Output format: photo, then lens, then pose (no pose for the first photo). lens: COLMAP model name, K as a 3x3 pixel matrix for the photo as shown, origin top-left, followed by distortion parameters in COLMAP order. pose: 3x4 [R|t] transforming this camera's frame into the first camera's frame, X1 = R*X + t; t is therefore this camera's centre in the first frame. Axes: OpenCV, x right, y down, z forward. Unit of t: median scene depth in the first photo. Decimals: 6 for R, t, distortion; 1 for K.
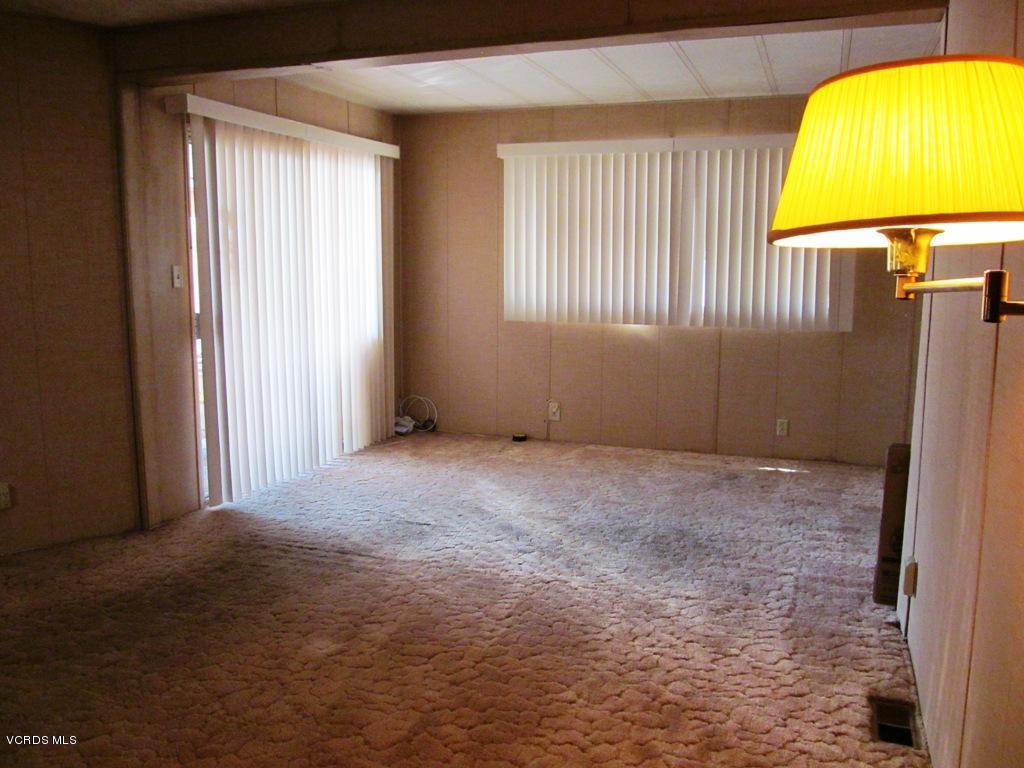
lens RADIAL K [[852.8, 0, 518.0], [0, 852.8, 379.0], [0, 0, 1]] dist [-0.055841, 0.021635]
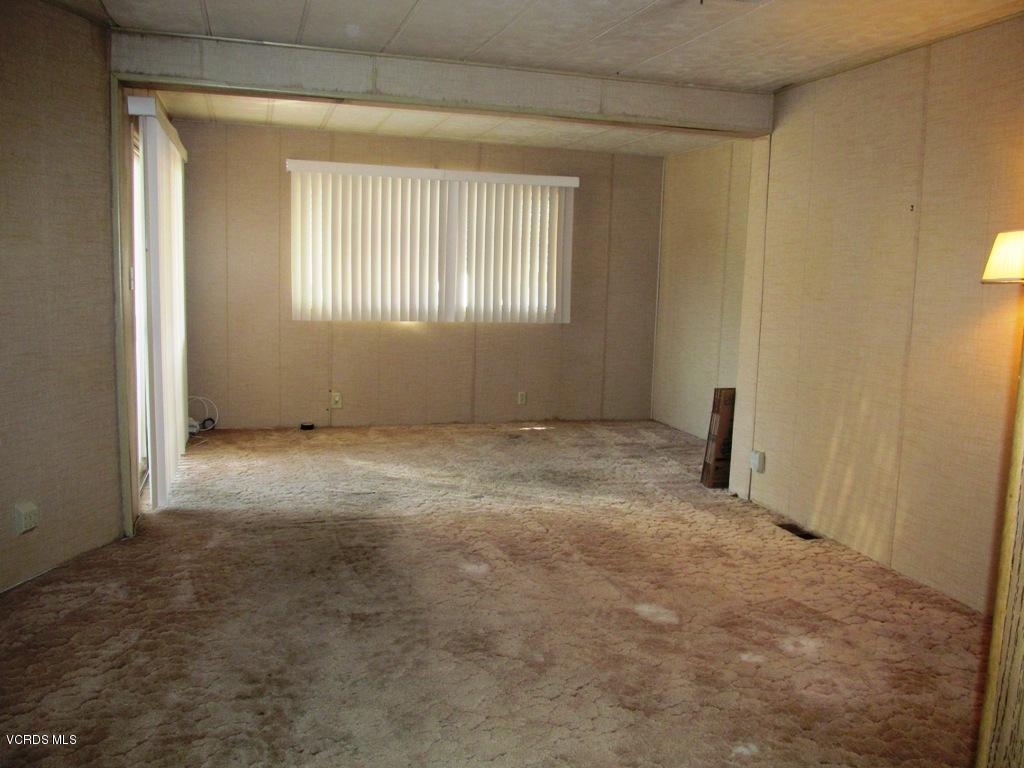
lens RADIAL K [[852.8, 0, 512.5], [0, 852.8, 382.4], [0, 0, 1]] dist [-0.055841, 0.021635]
pose [[0.798203, -0.060955, 0.599296, -0.711587], [0.058358, 0.998012, 0.023781, 0.001841], [-0.599555, 0.015992, 0.800174, -0.066191]]
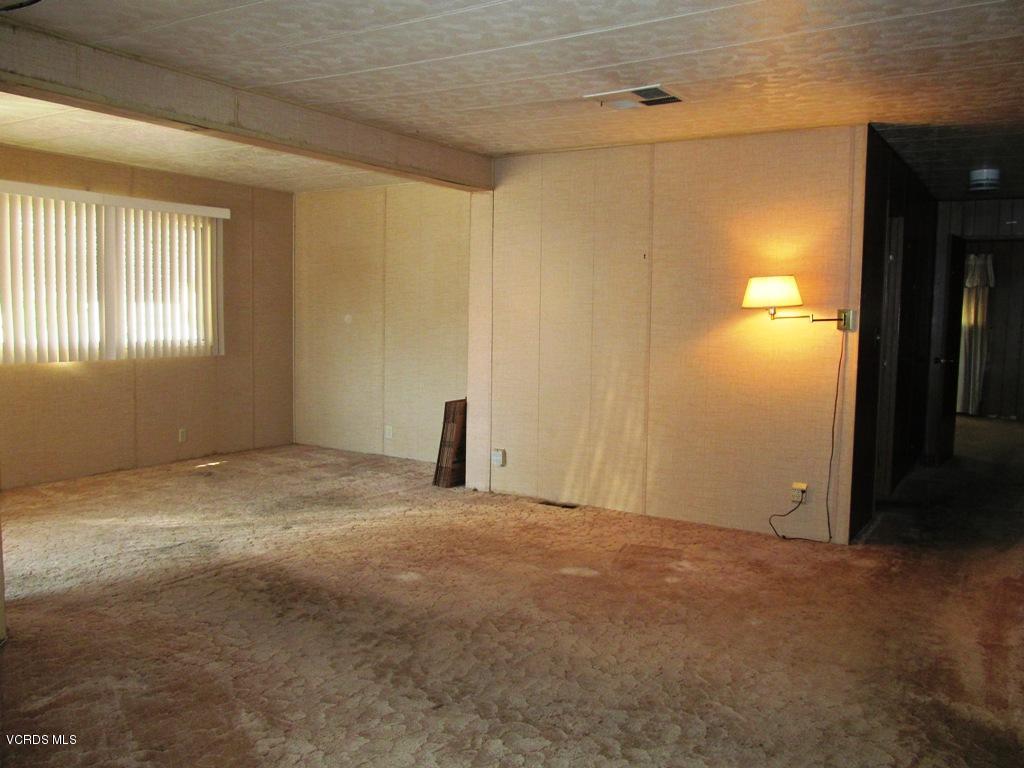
lens RADIAL K [[852.8, 0, 516.6], [0, 852.8, 386.9], [0, 0, 1]] dist [-0.055841, 0.021635]
pose [[0.205372, -0.089569, 0.974577, -1.164382], [0.118445, 0.990758, 0.066096, -0.054975], [-0.971490, 0.101859, 0.214083, 0.360001]]
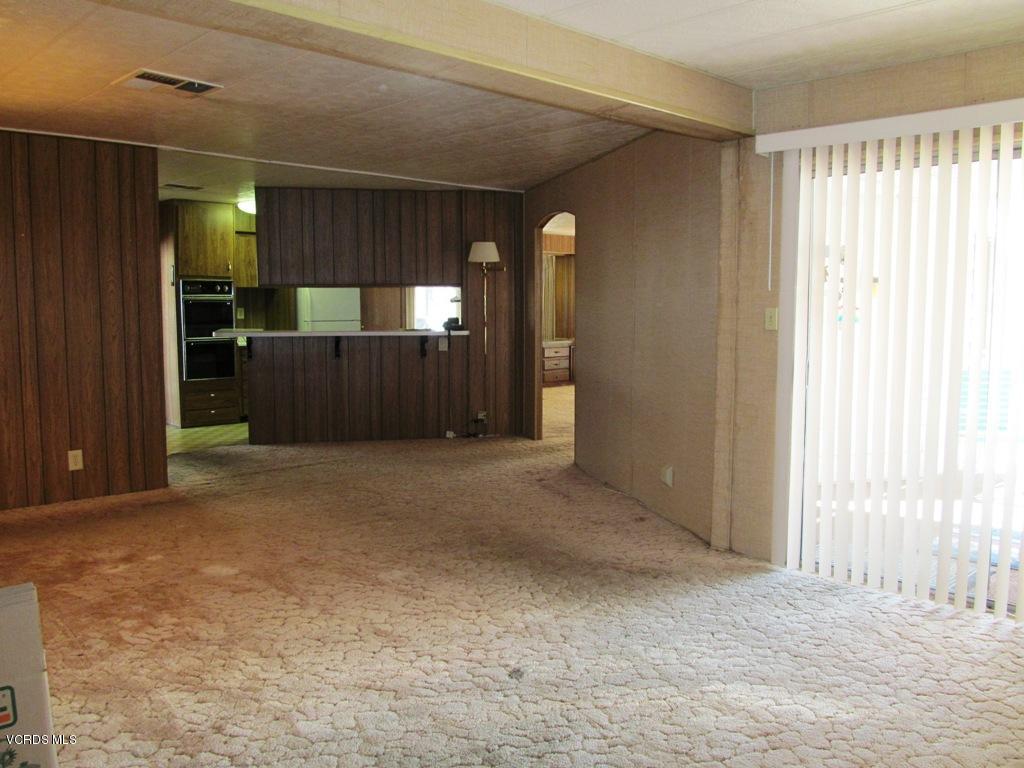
lens RADIAL K [[852.8, 0, 519.2], [0, 852.8, 381.7], [0, 0, 1]] dist [-0.055841, 0.021635]
pose [[-0.452081, 0.080036, -0.888379, 0.672369], [-0.125137, 0.980425, 0.152009, -0.176985], [0.883156, 0.179889, -0.433216, 1.287291]]
